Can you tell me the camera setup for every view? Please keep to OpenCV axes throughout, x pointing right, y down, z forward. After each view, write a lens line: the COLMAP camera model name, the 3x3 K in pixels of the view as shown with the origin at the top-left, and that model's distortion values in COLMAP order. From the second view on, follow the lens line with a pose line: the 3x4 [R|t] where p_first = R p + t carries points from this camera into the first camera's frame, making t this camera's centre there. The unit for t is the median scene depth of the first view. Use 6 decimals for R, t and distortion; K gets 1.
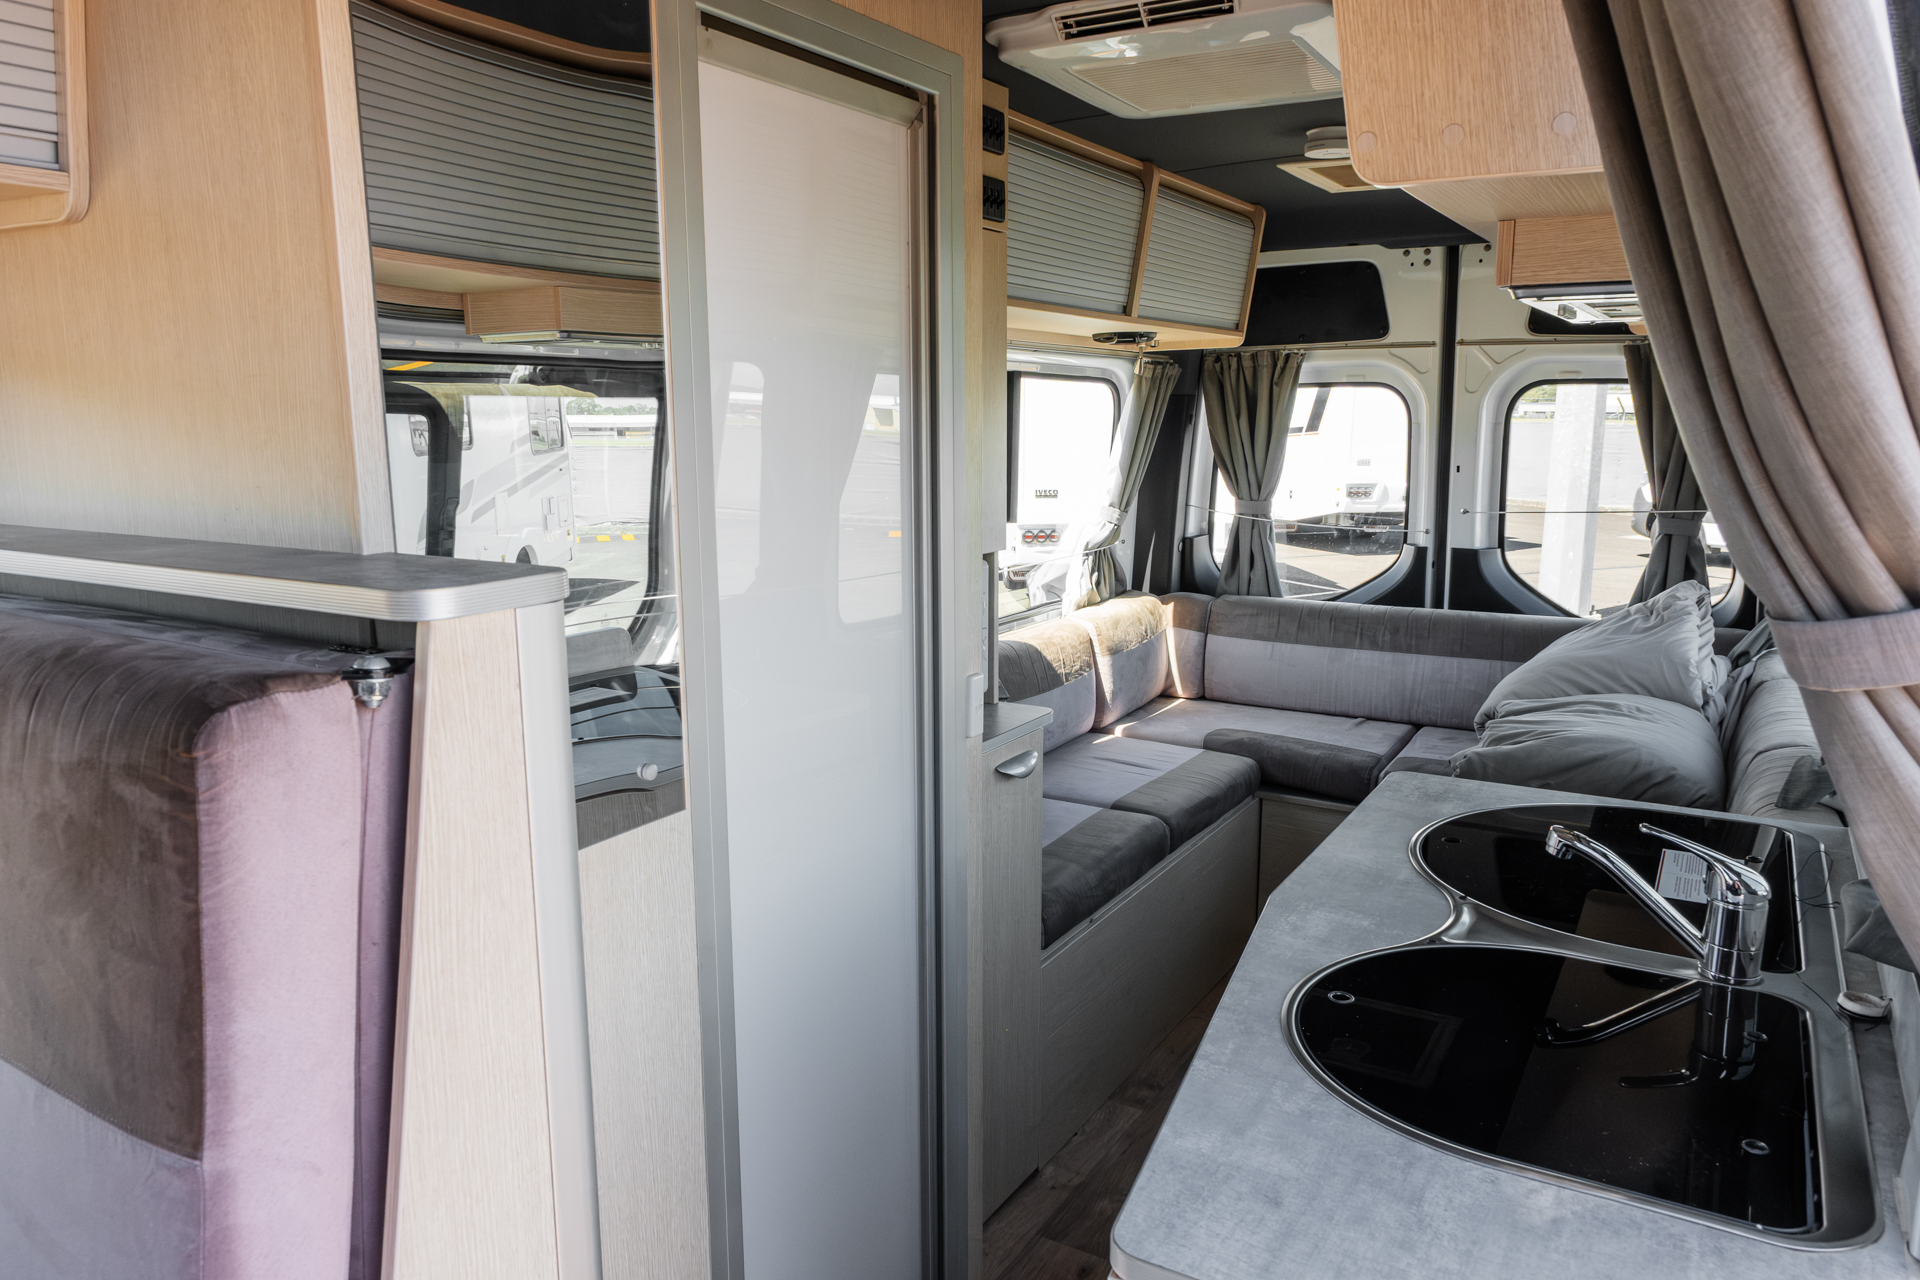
lens RADIAL K [[1328.2, 0, 960.0], [0, 1328.2, 640.0], [0, 0, 1]] dist [0.002662, 0.022865]
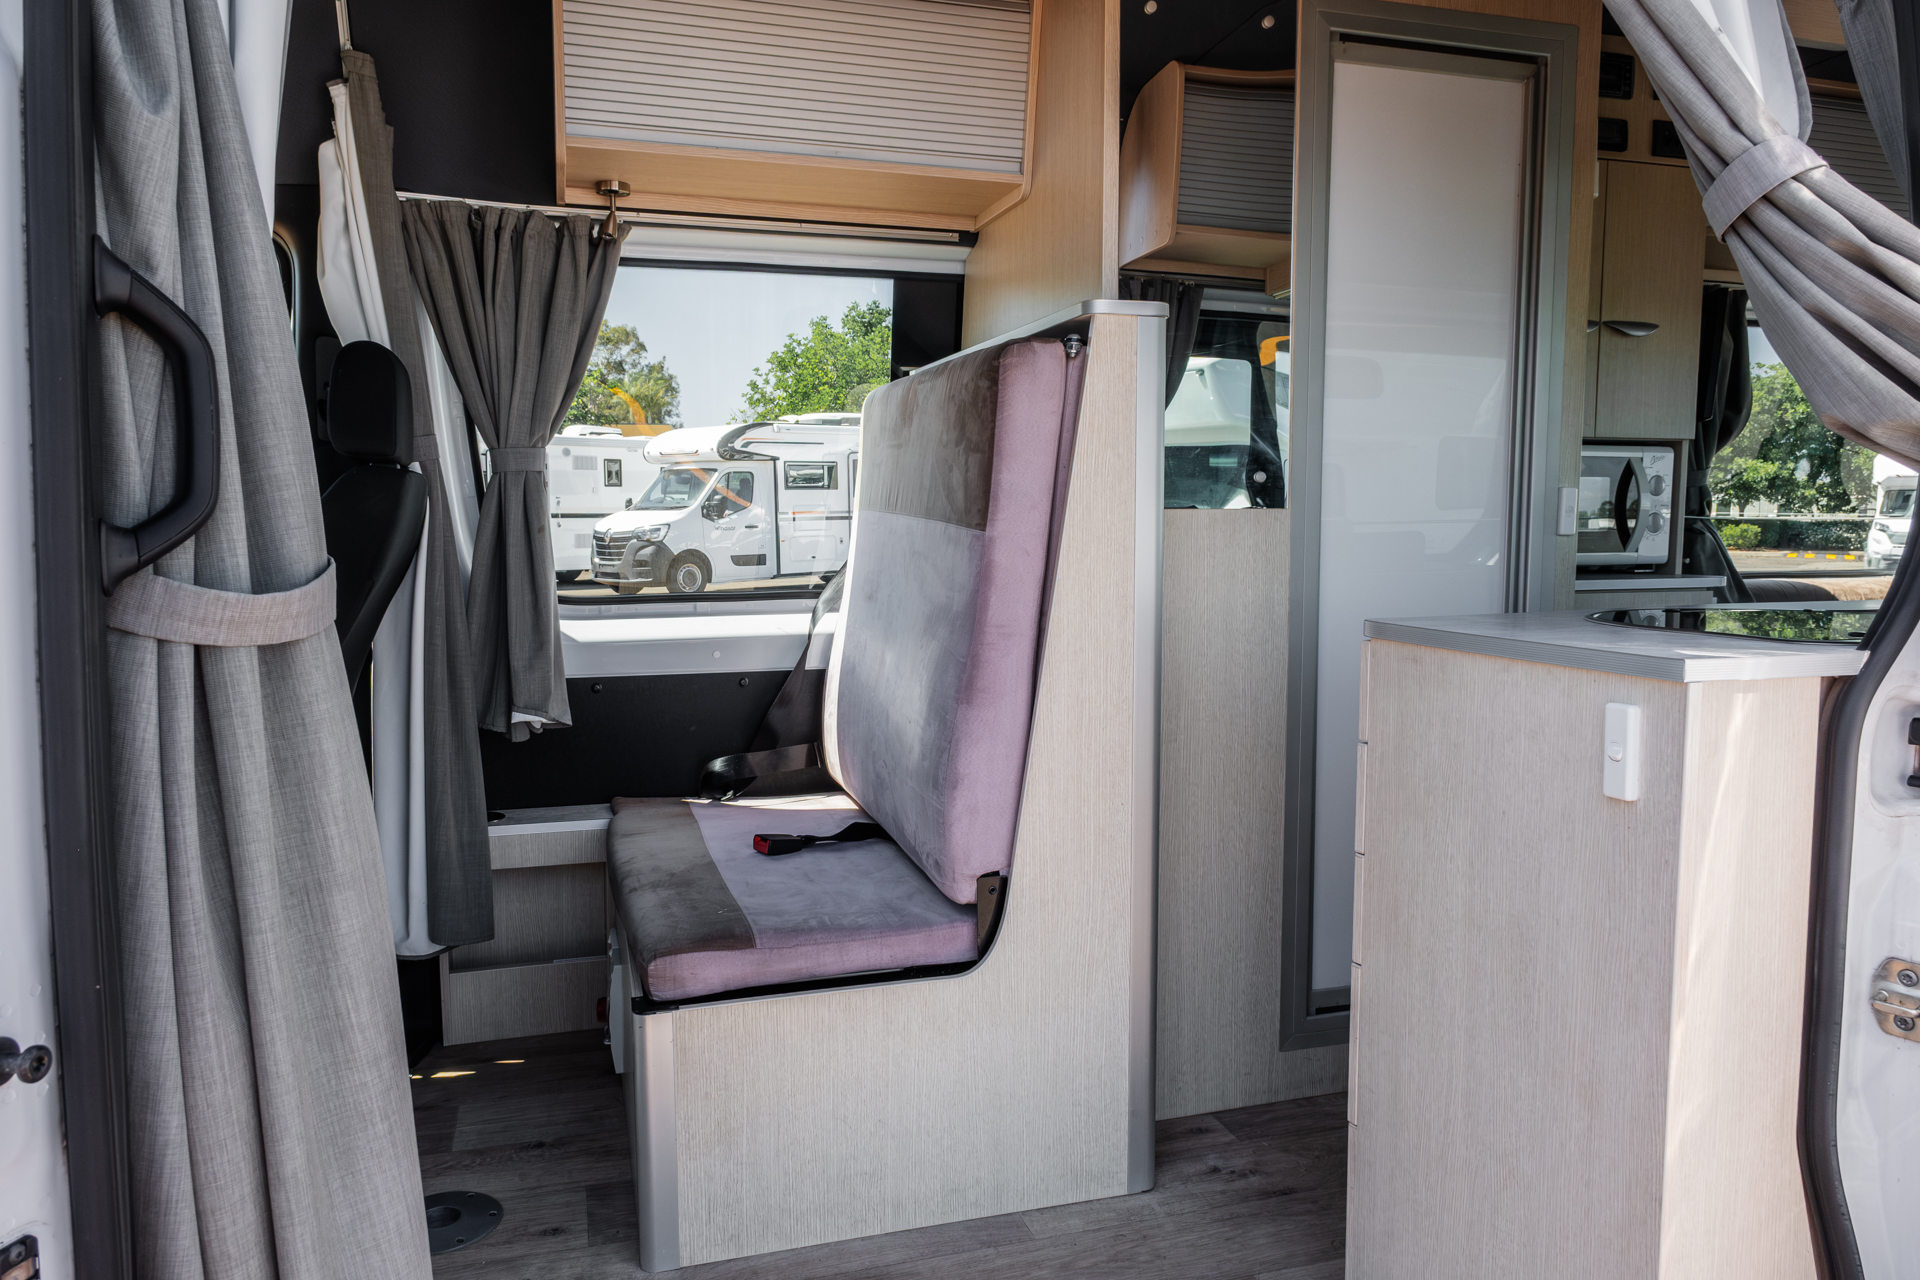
lens RADIAL K [[1326.7, 0, 969.4], [0, 1326.7, 645.0], [0, 0, 1]] dist [0.002822, 0.027208]
pose [[0.749626, 0.064181, -0.658742, 0.724425], [-0.118914, 0.992152, -0.038655, 0.493997], [0.651091, 0.107311, 0.751375, -0.579838]]
